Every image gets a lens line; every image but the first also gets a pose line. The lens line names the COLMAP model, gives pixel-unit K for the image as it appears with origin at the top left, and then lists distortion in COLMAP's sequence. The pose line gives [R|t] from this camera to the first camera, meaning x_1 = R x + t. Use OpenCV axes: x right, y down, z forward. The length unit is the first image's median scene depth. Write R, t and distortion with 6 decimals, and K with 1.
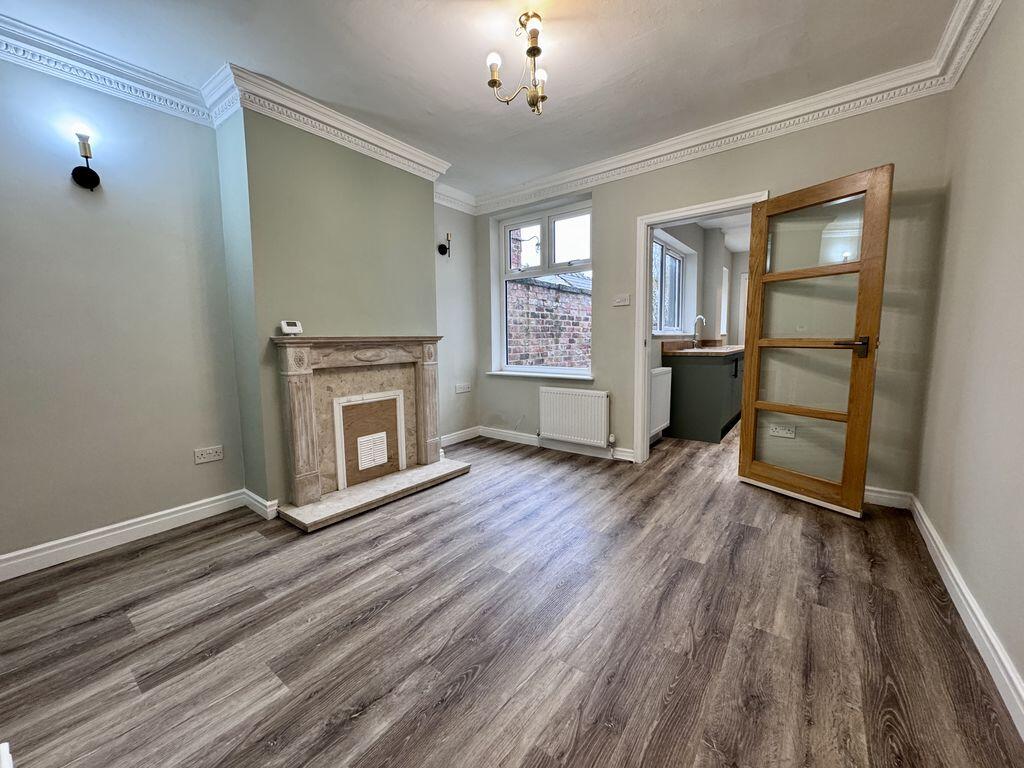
lens RADIAL K [[406.8, 0, 512.3], [0, 406.8, 383.4], [0, 0, 1]] dist [-0.002876, 0.000203]
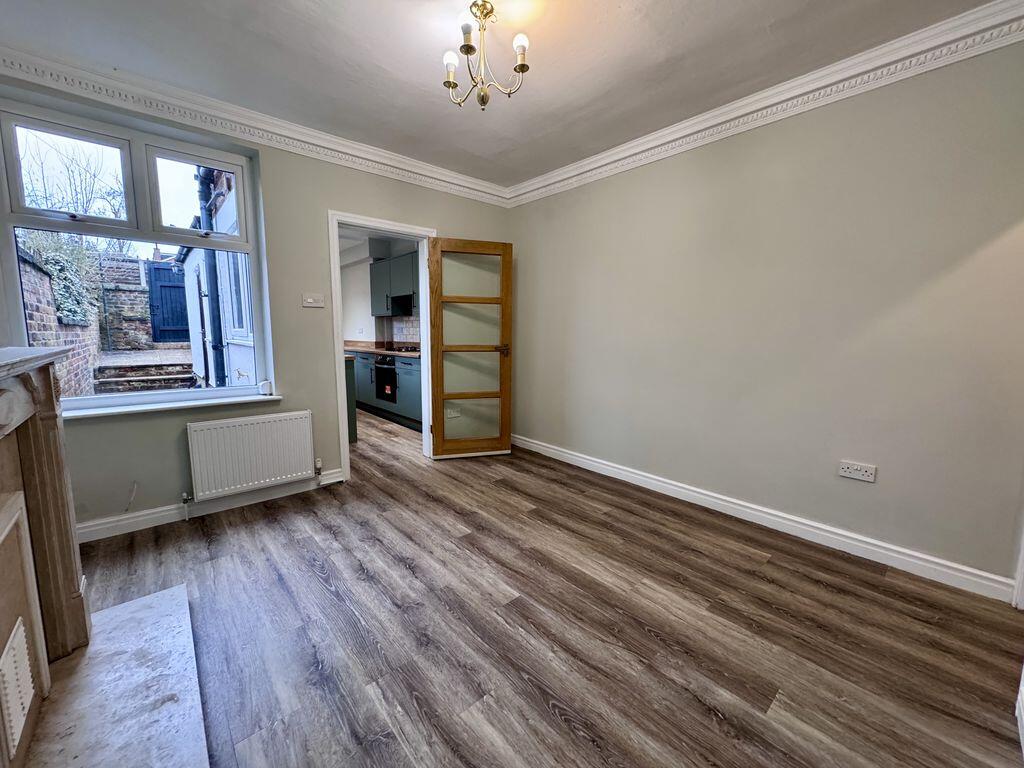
lens RADIAL K [[406.8, 0, 512.1], [0, 406.8, 383.1], [0, 0, 1]] dist [-0.002876, 0.000203]
pose [[0.190483, -0.106216, 0.975927, -0.649750], [0.101011, 0.990973, 0.088138, -0.086331], [-0.976480, 0.081791, 0.199492, 0.566889]]
